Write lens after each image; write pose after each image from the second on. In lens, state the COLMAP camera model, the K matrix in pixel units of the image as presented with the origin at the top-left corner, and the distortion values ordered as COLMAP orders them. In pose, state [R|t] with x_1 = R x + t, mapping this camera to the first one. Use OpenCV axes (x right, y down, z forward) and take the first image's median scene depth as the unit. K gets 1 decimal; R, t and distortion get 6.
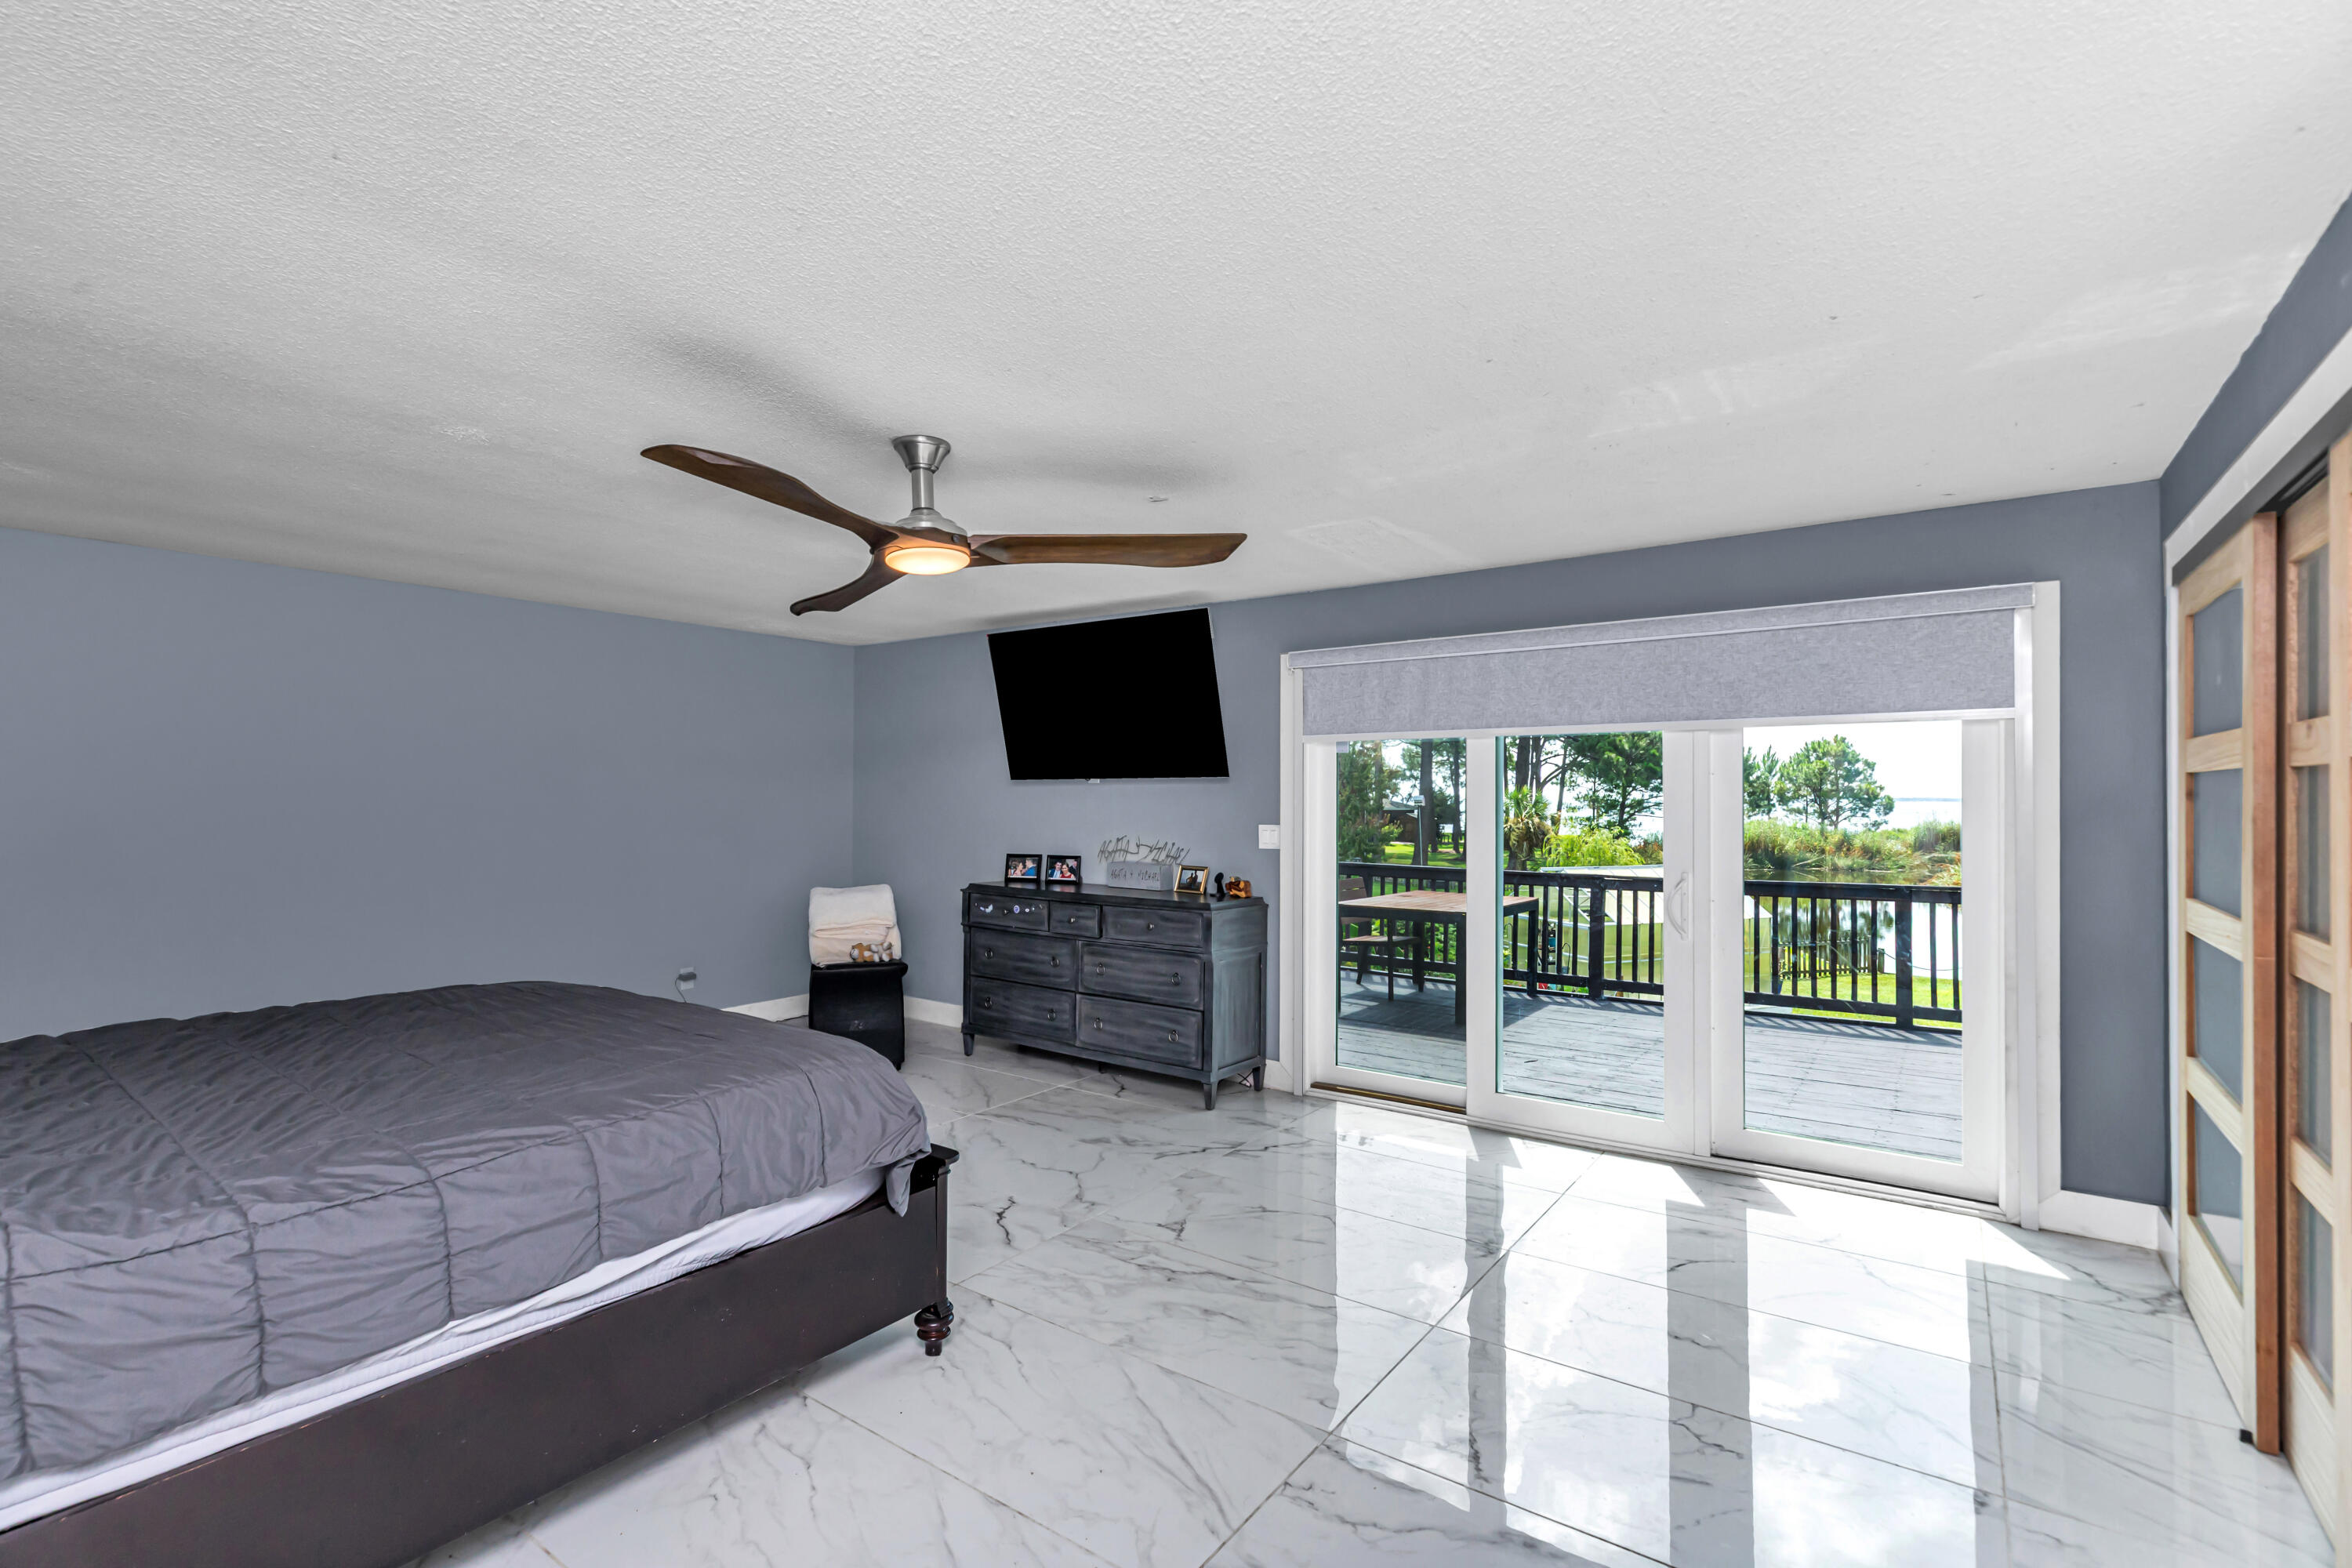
lens RADIAL K [[1074.4, 0, 1184.0], [0, 1074.4, 797.0], [0, 0, 1]] dist [0.000280, 0.000750]
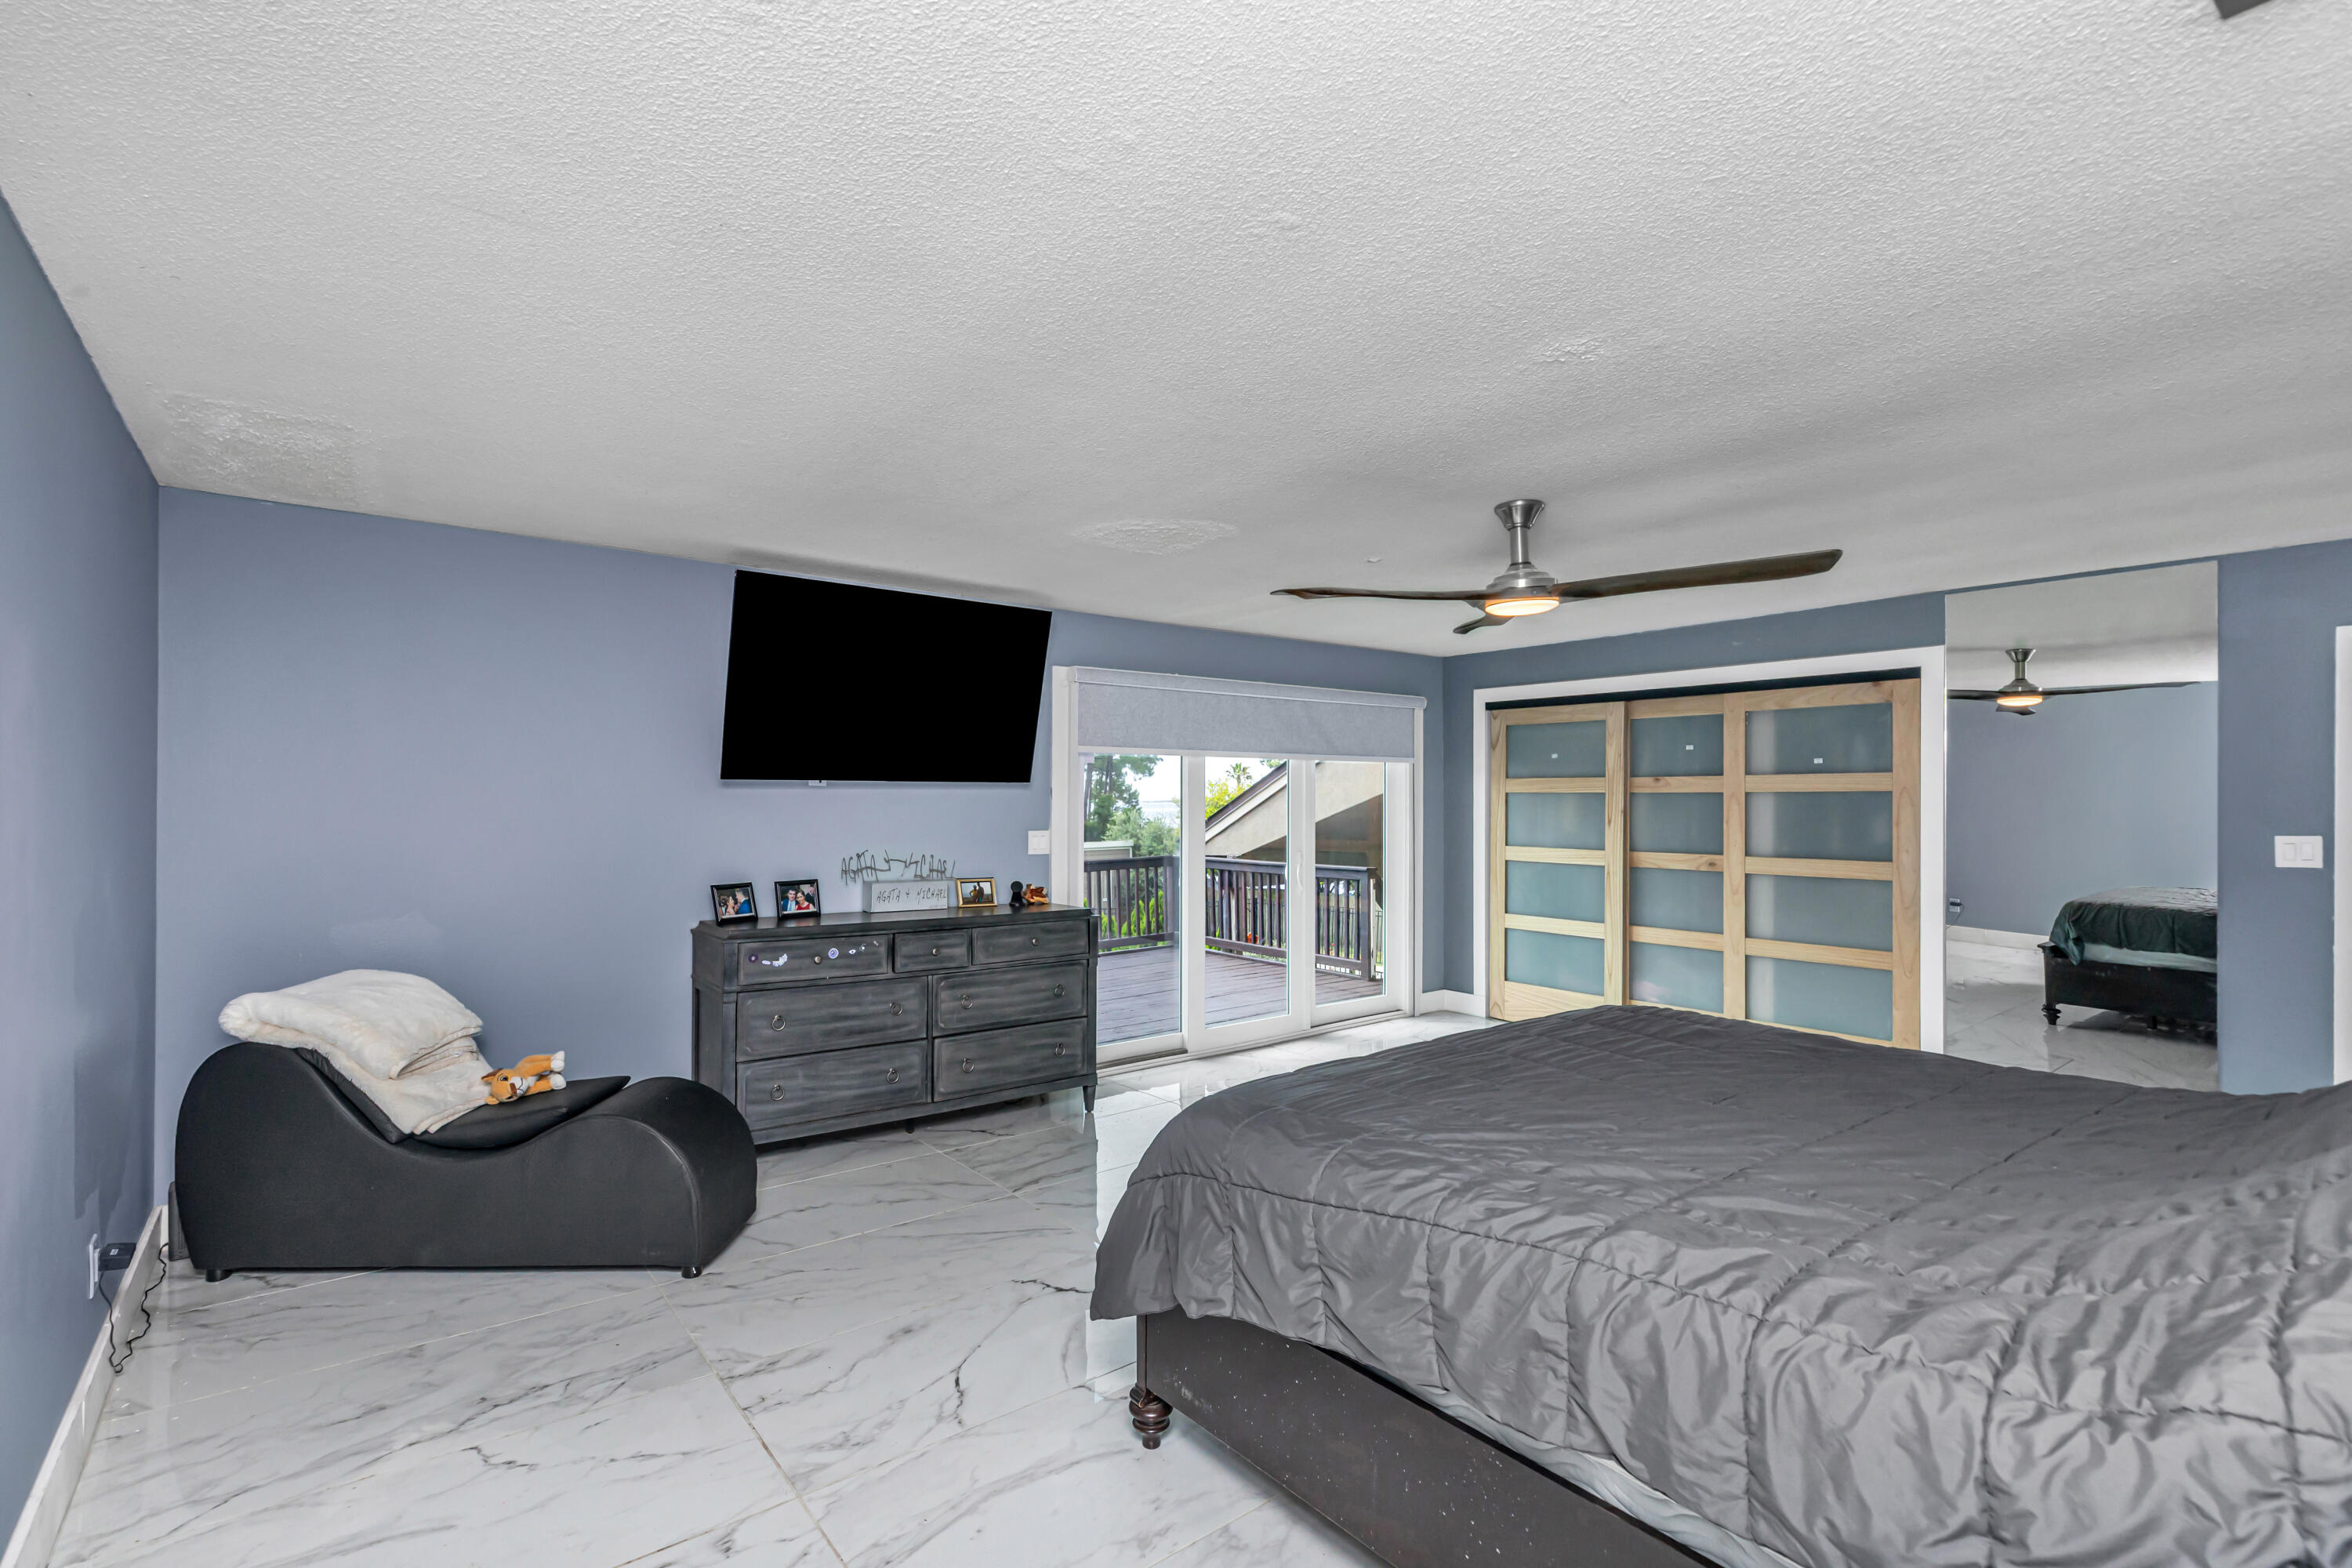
lens RADIAL K [[1074.4, 0, 1177.4], [0, 1074.4, 794.2], [0, 0, 1]] dist [0.000280, 0.000750]
pose [[0.276426, 0.002139, 0.961033, -0.857048], [-0.003738, 0.999992, -0.001150, -0.007780], [-0.961028, -0.003275, 0.276432, 0.589415]]
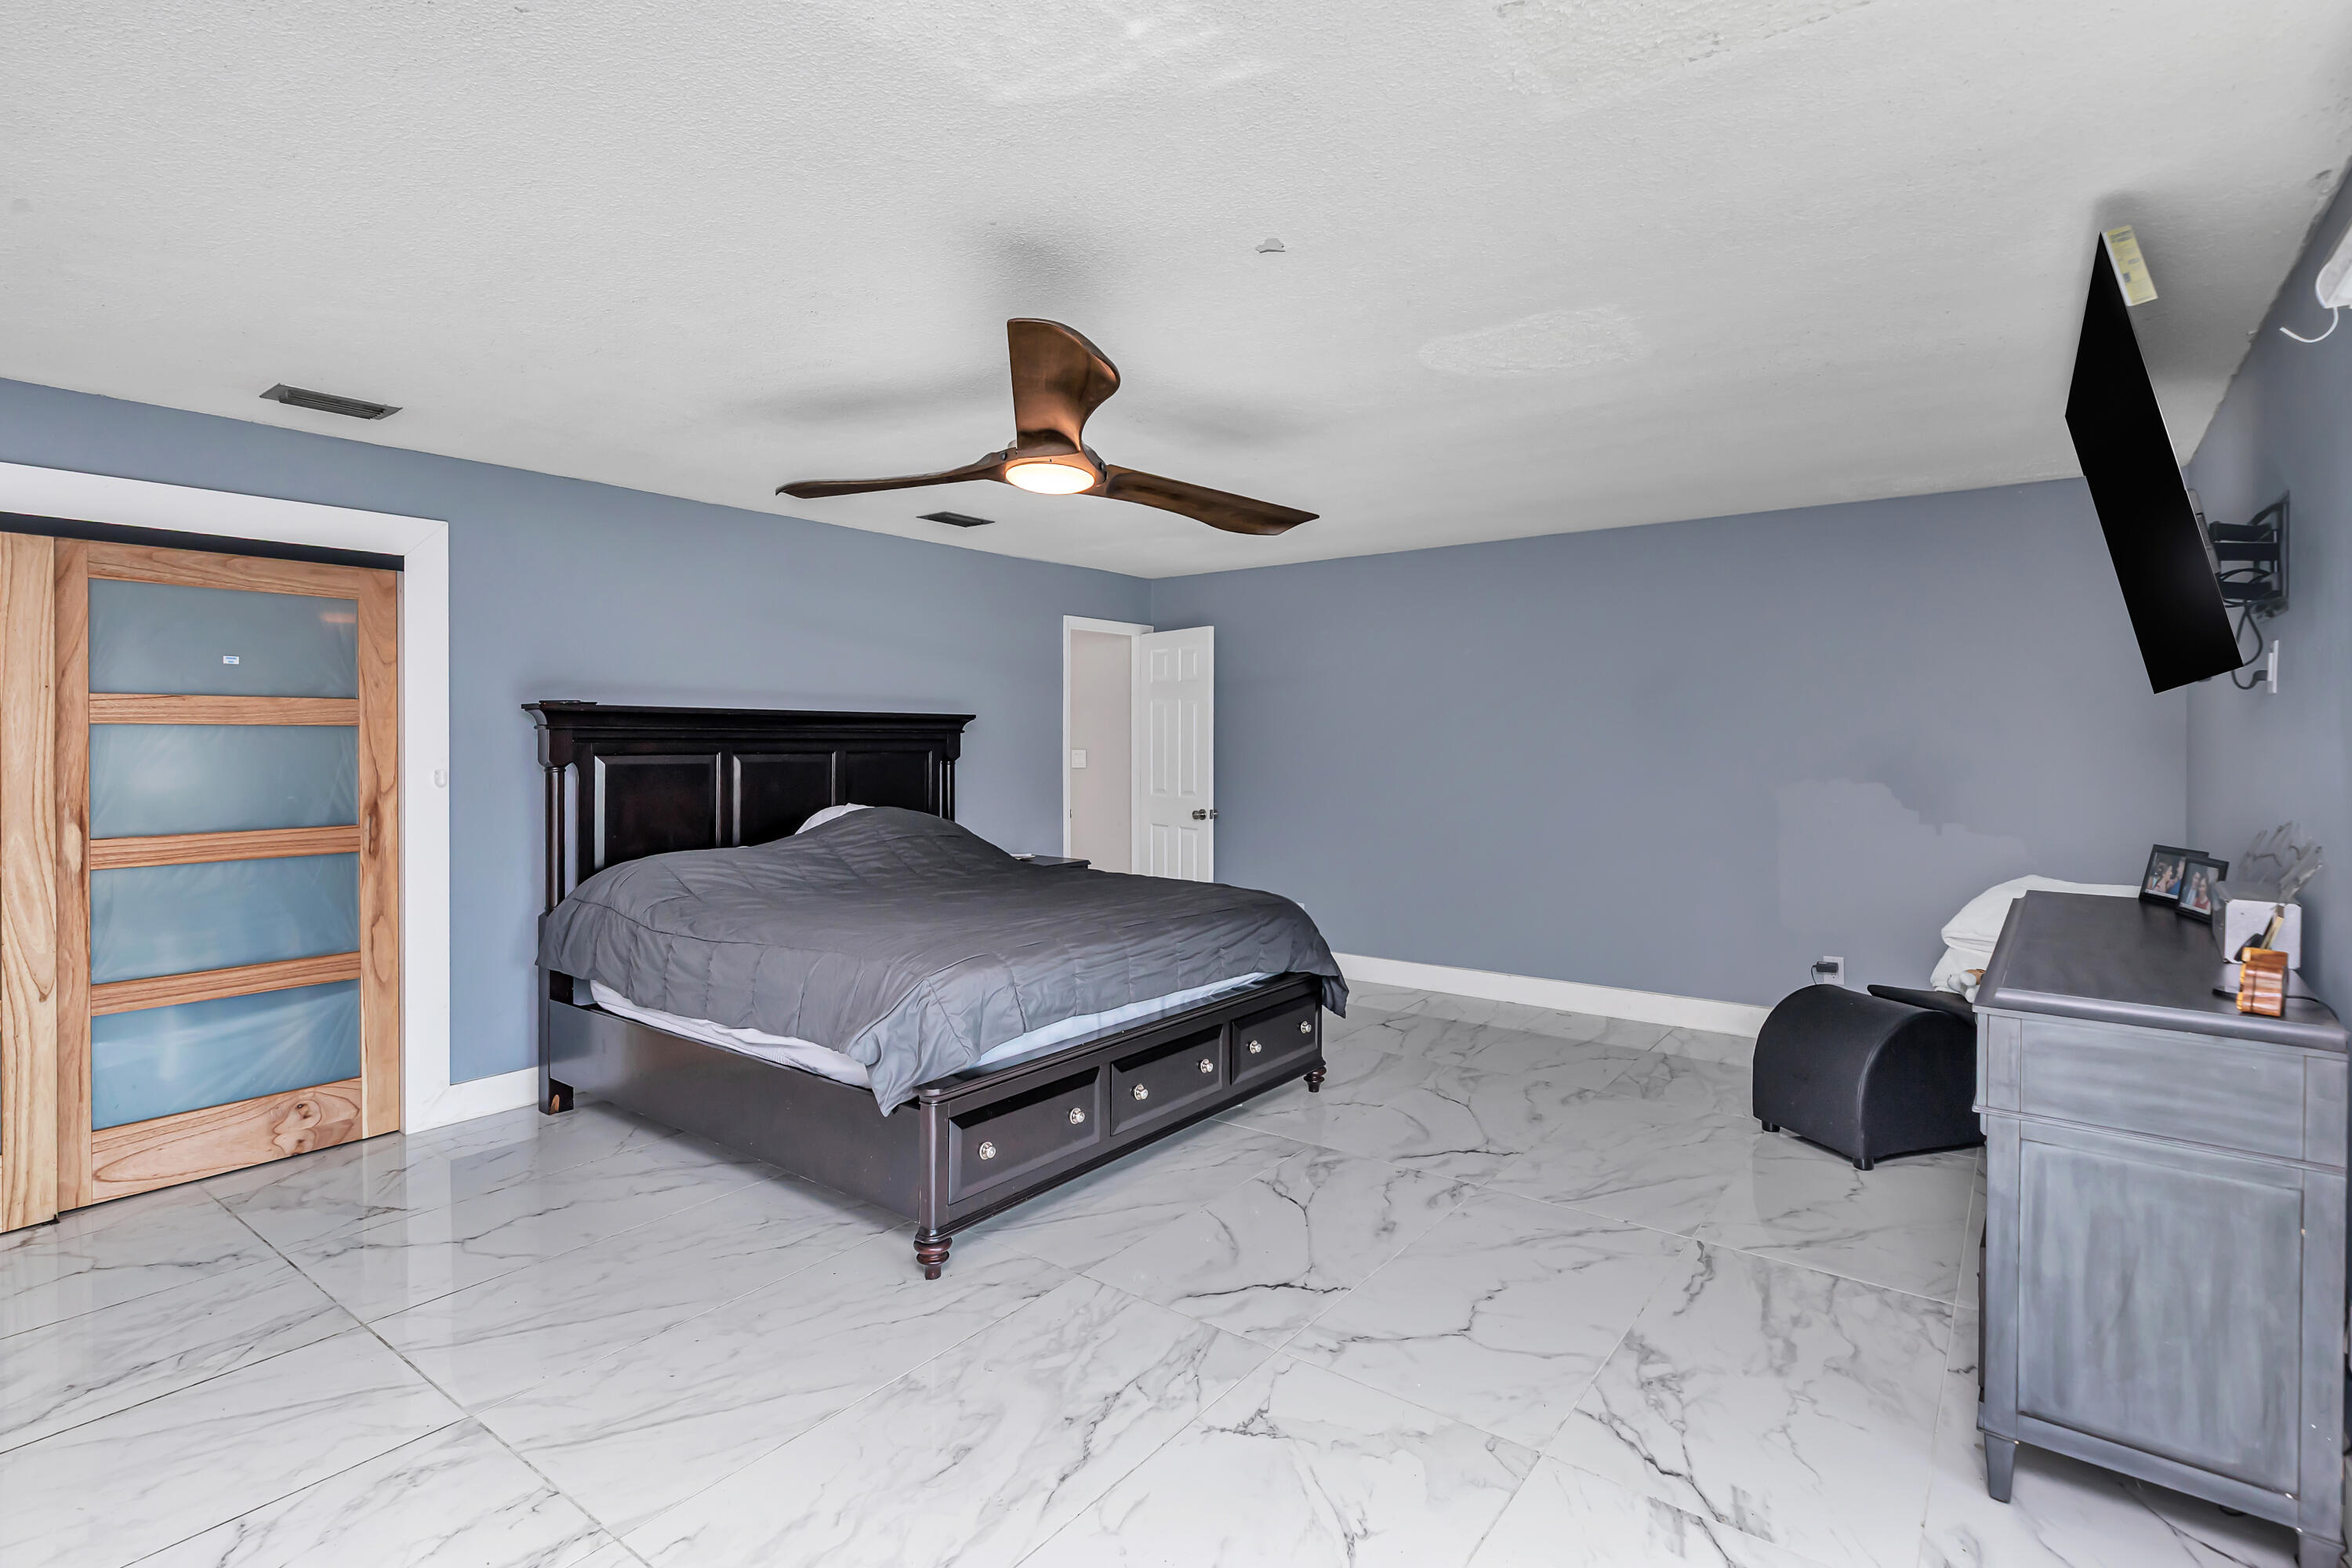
lens RADIAL K [[1143.2, 0, 1160.4], [0, 1143.2, 743.3], [0, 0, 1]] dist [0.004126, 0.000659]
pose [[-0.042458, 0.002494, -0.999095, 0.431303], [0.002492, 0.999994, 0.002390, 0.004834], [0.999095, -0.002389, -0.042464, 0.647873]]
